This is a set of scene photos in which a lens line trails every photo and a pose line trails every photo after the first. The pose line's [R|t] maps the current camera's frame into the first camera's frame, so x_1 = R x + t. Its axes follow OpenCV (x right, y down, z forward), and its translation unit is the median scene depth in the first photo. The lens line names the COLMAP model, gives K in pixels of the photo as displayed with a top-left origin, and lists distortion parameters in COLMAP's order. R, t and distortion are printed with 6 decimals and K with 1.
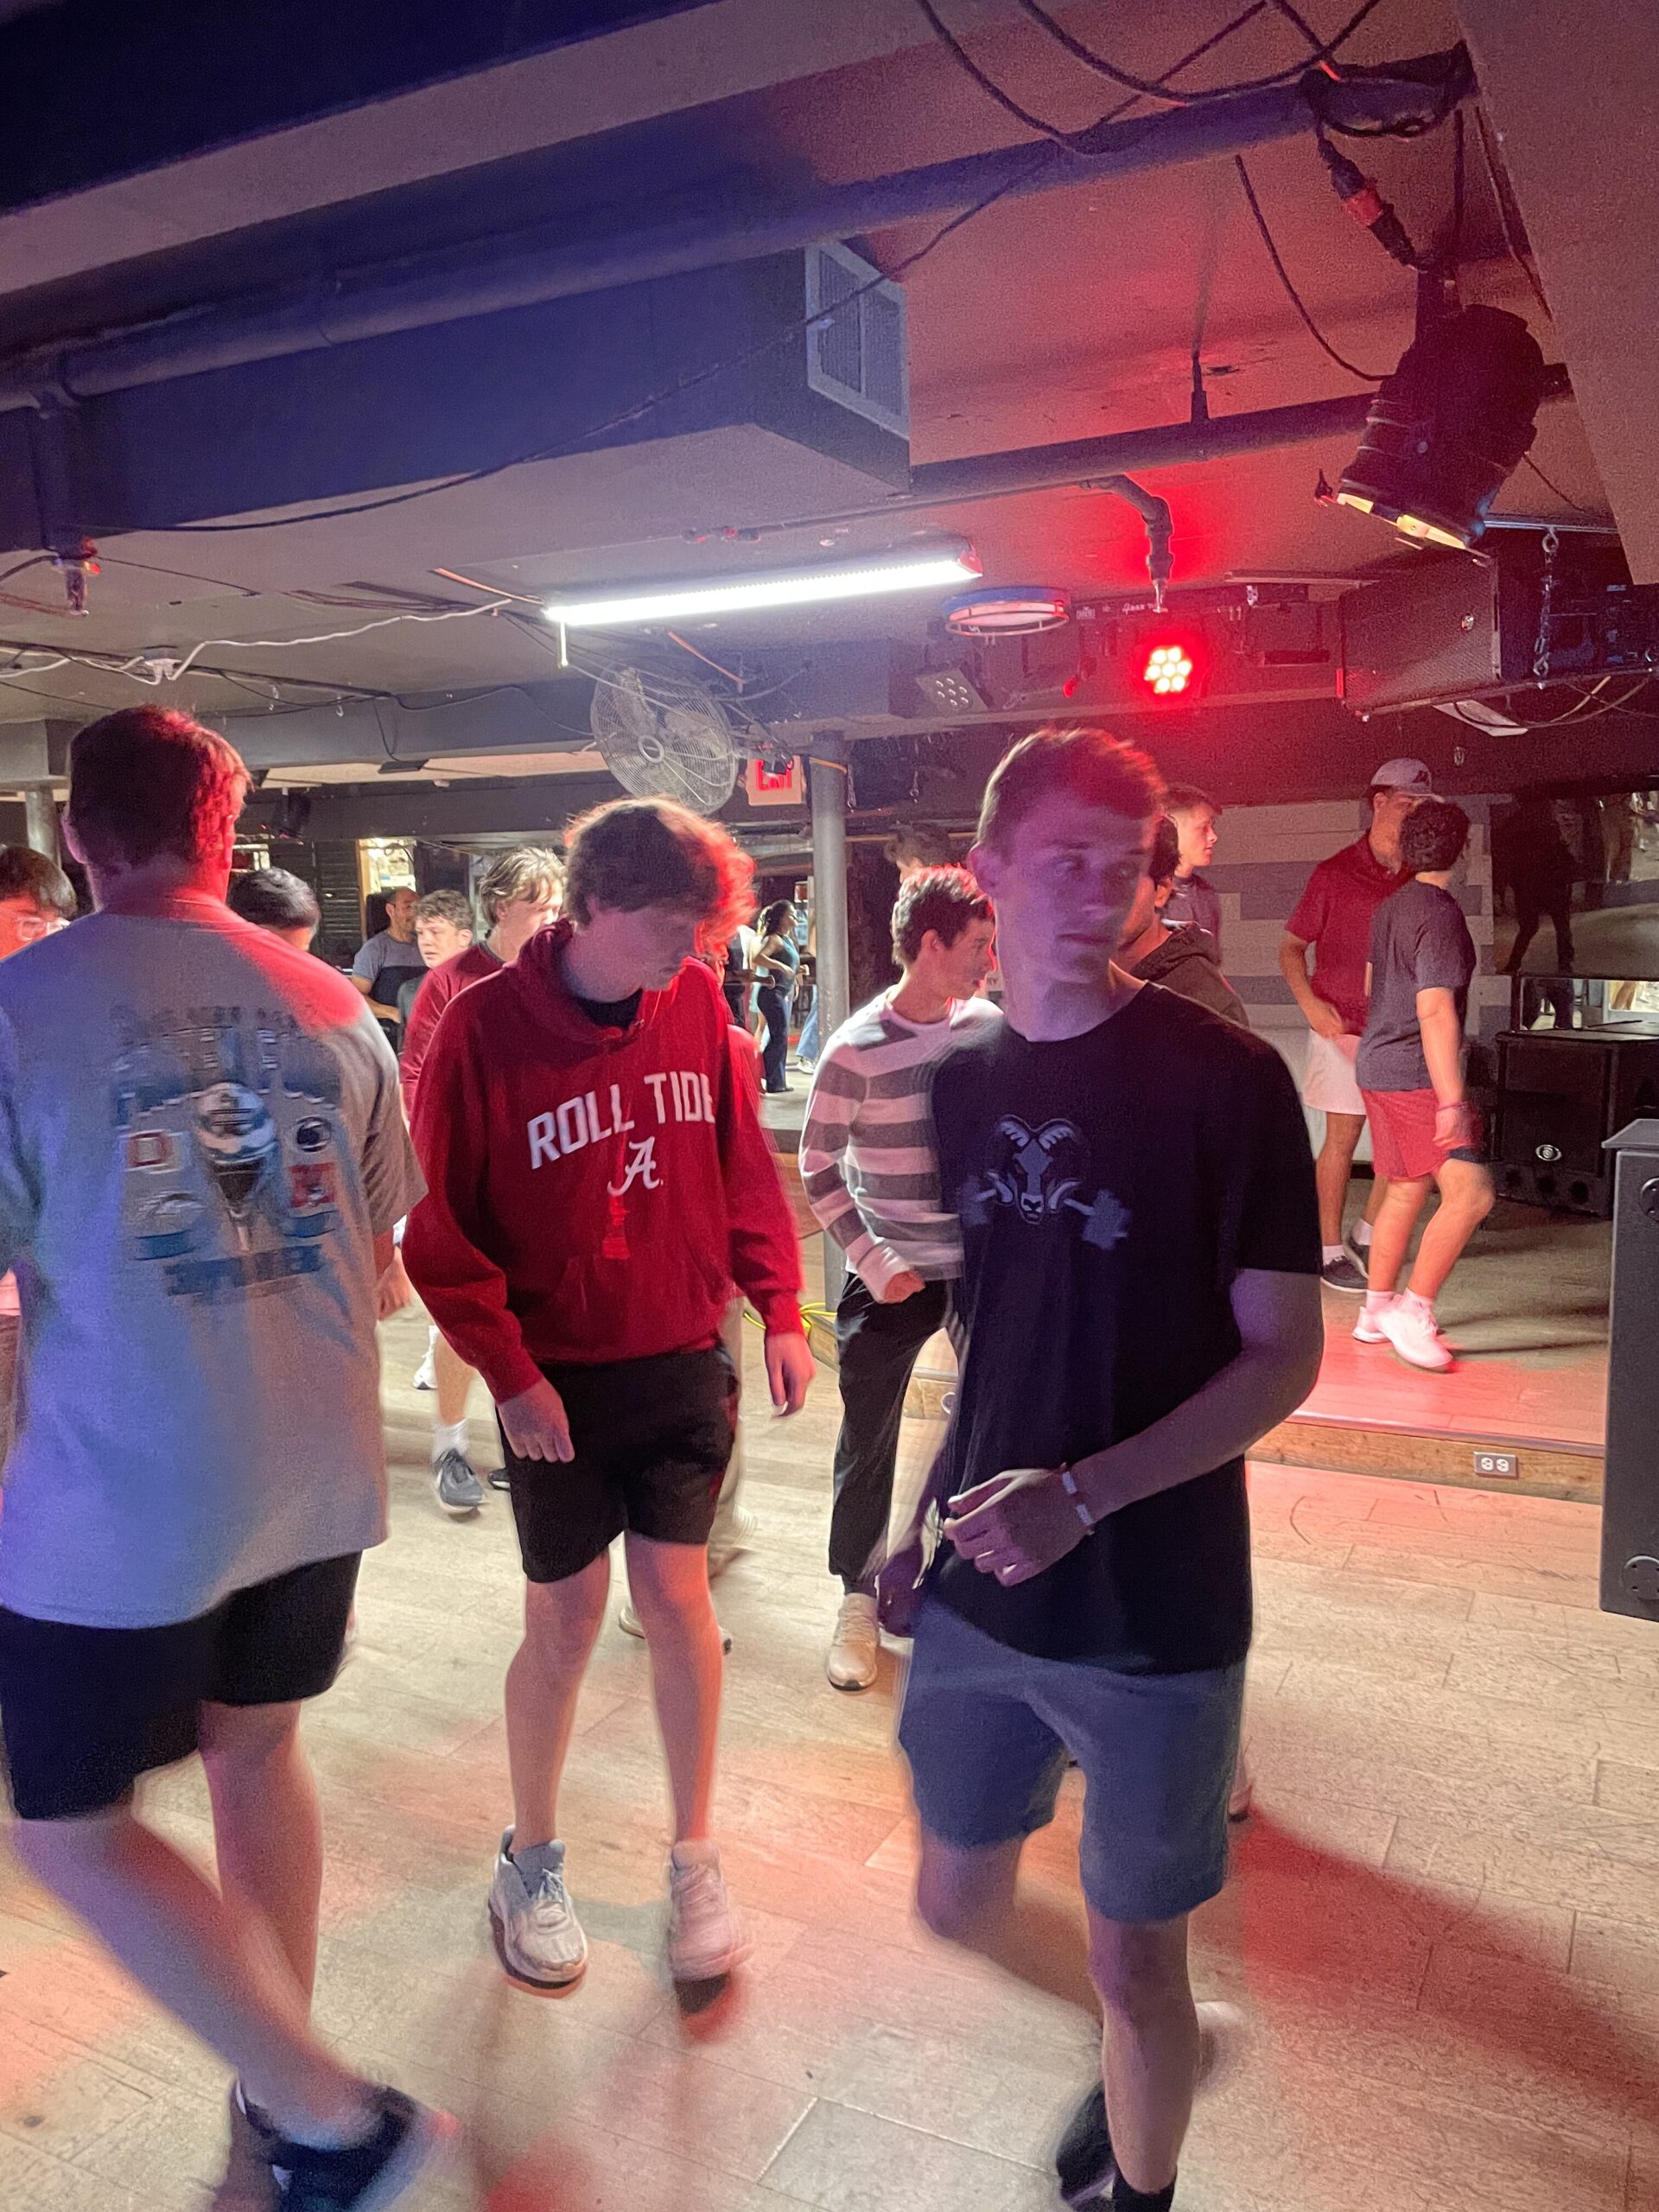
lens RADIAL K [[1665.2, 0, 839.0], [0, 1665.2, 1097.9], [0, 0, 1]] dist [0.091905, -0.119584]
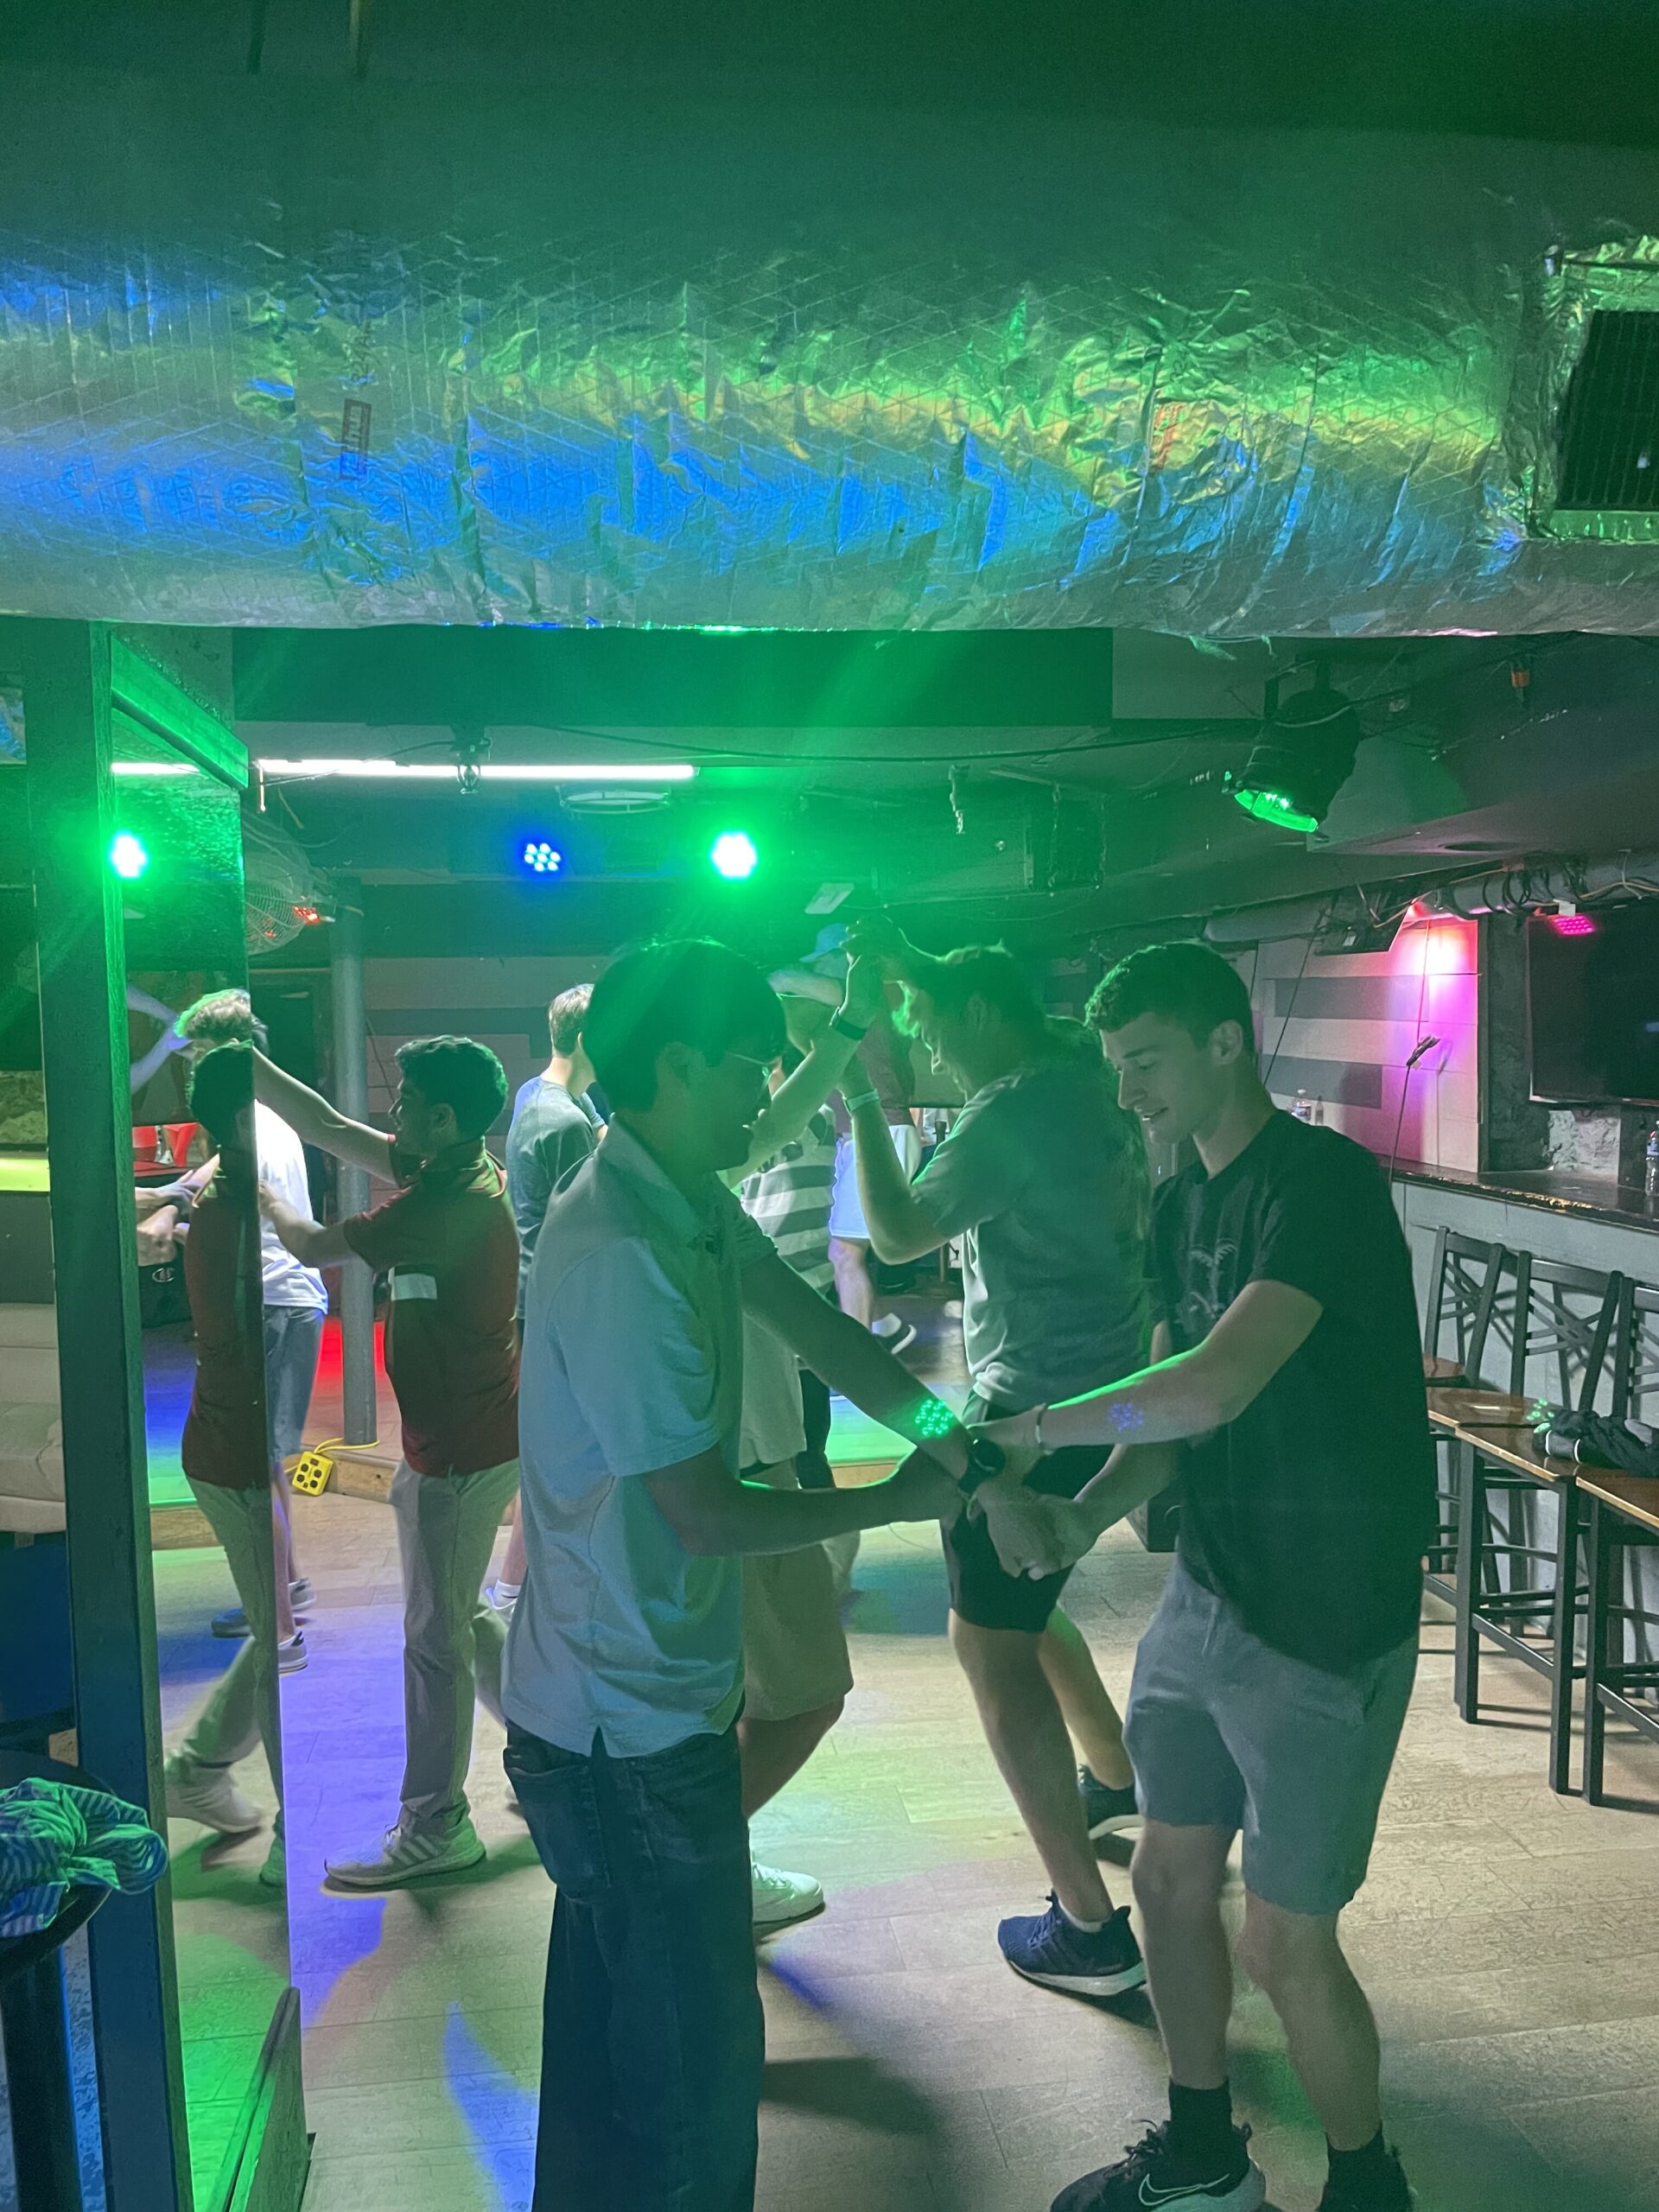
lens RADIAL K [[1658.0, 0, 851.7], [0, 1658.0, 1145.5], [0, 0, 1]] dist [0.112605, -0.157729]
pose [[0.810959, -0.038822, 0.583814, -0.403826], [0.068511, 0.997233, -0.028853, 0.000109], [-0.581079, 0.063396, 0.811374, -0.029372]]
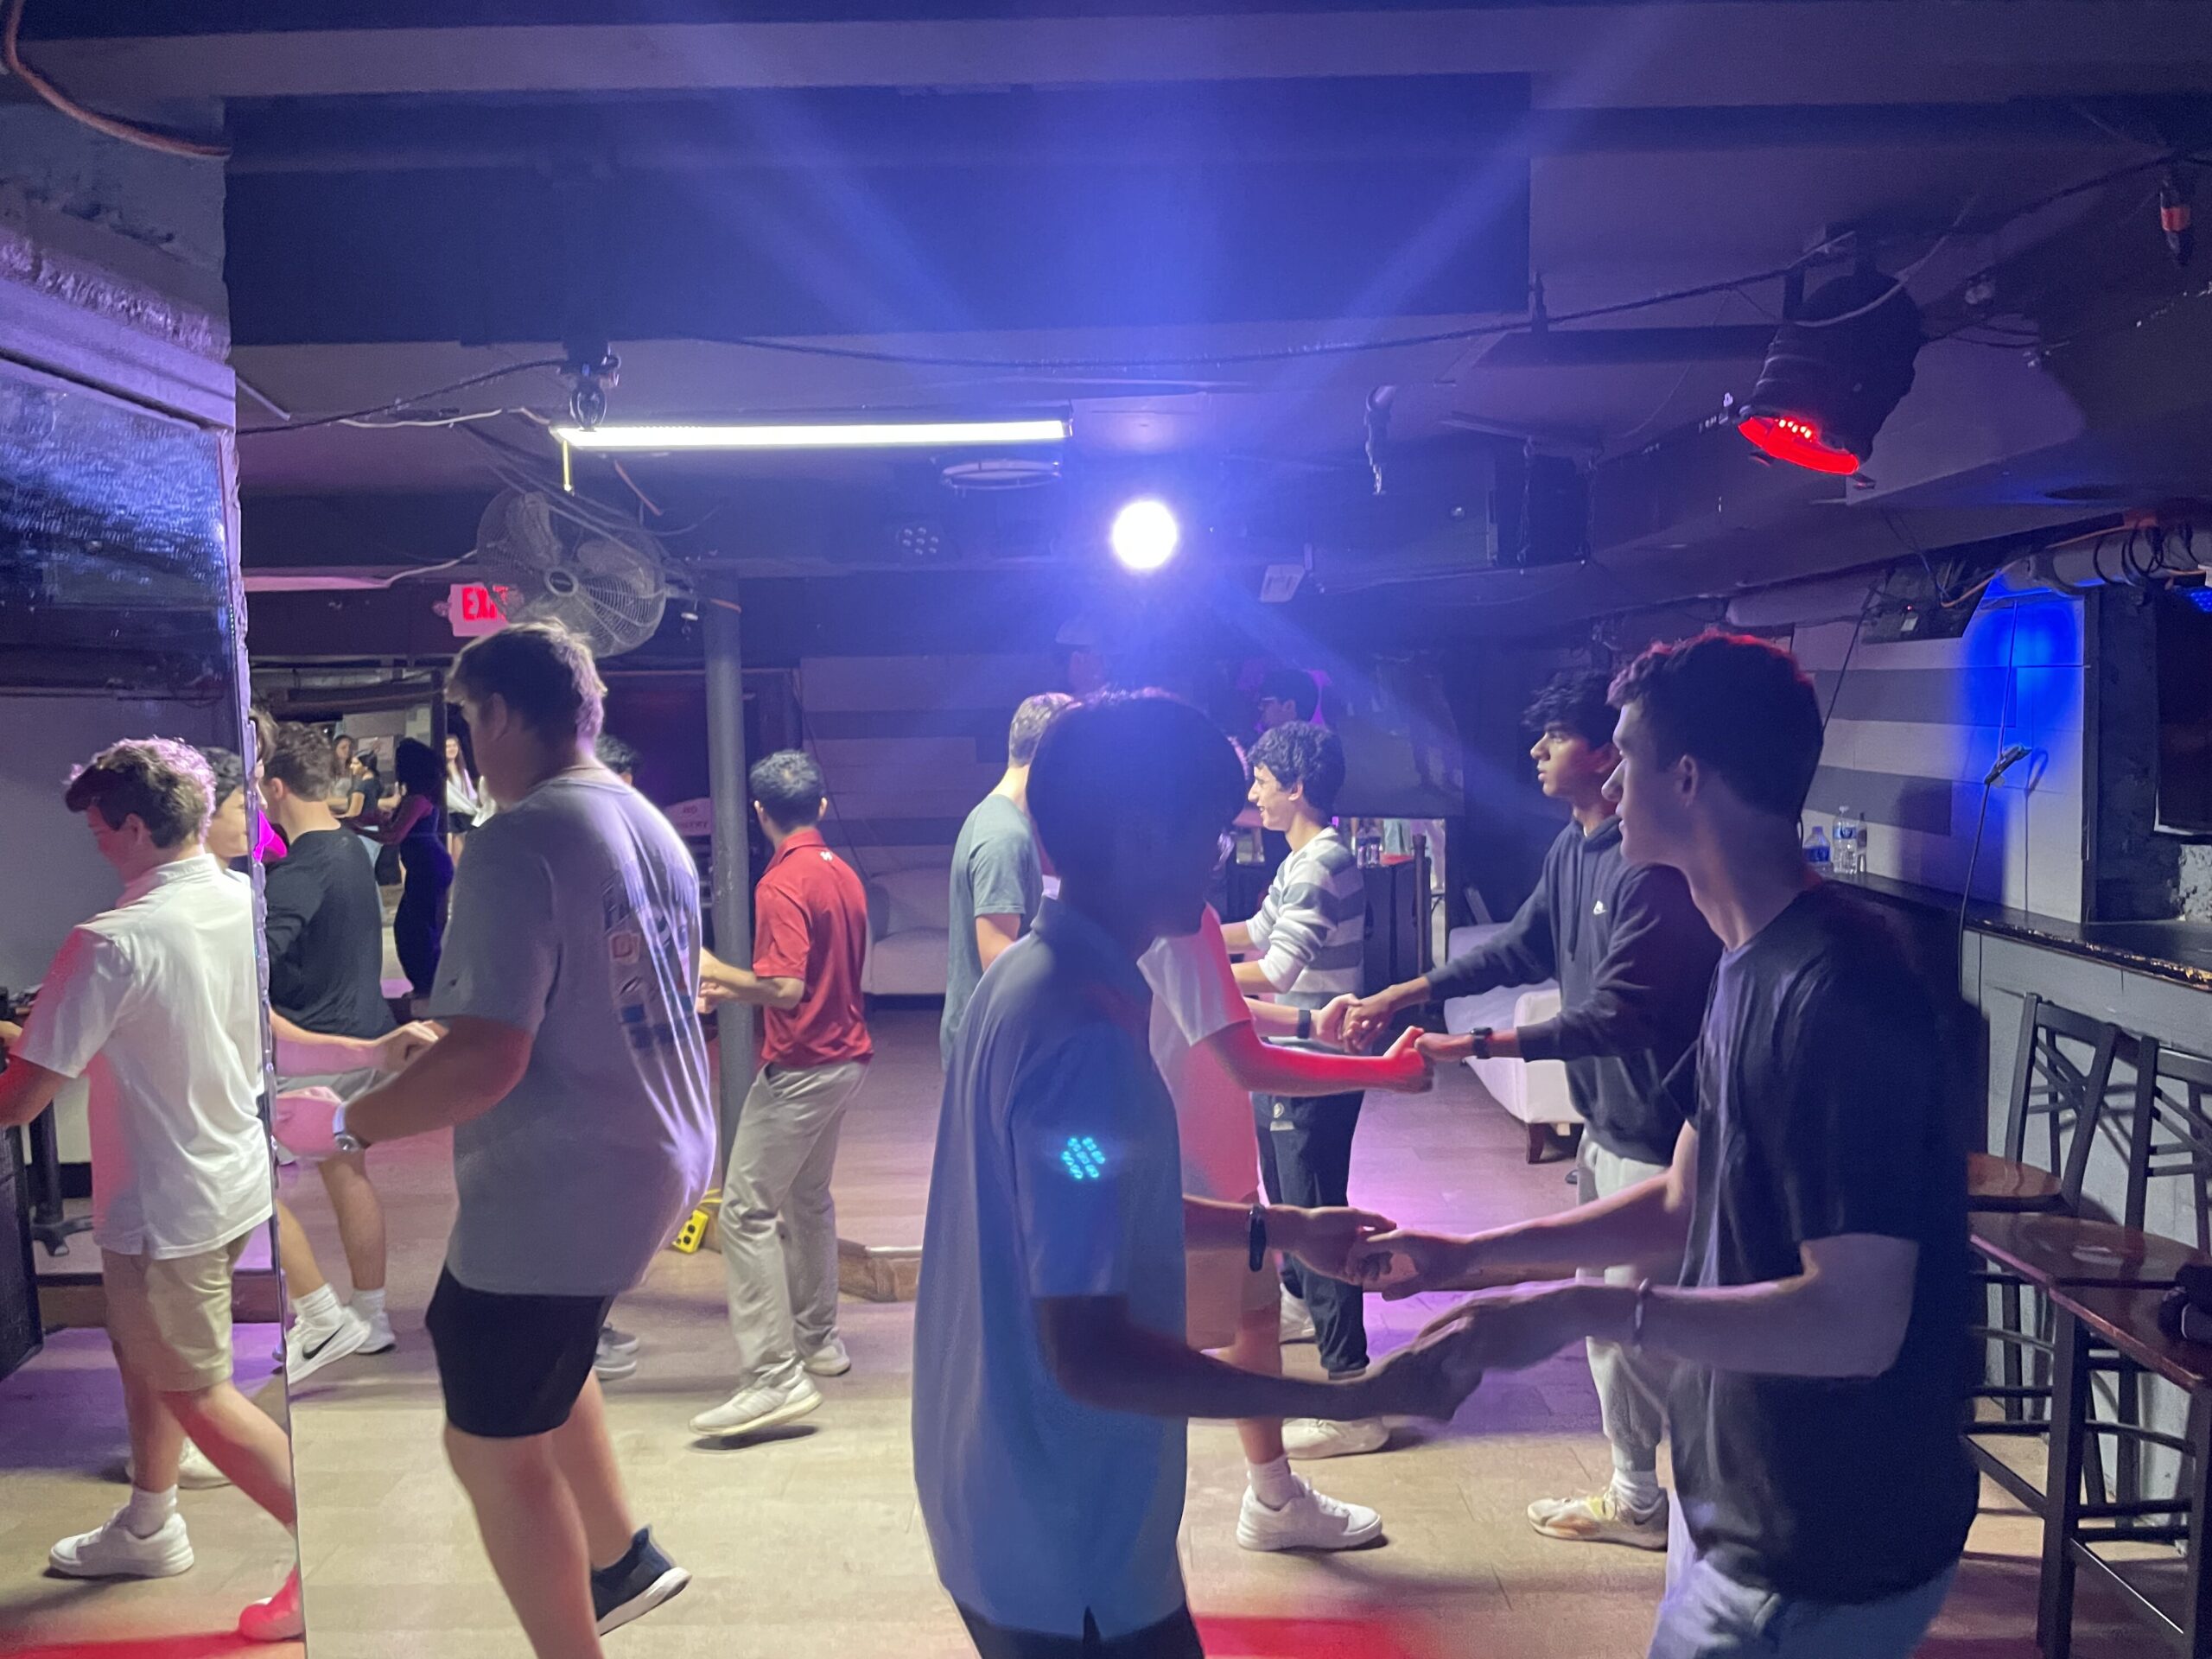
lens RADIAL K [[1658.0, 0, 1126.8], [0, 1658.0, 852.7], [0, 0, 1]] dist [0.112605, -0.157729]
pose [[0.888567, -0.037500, 0.457212, -0.262892], [0.057002, 0.997955, -0.028929, -0.021716], [-0.455192, 0.051768, 0.888887, 0.072968]]
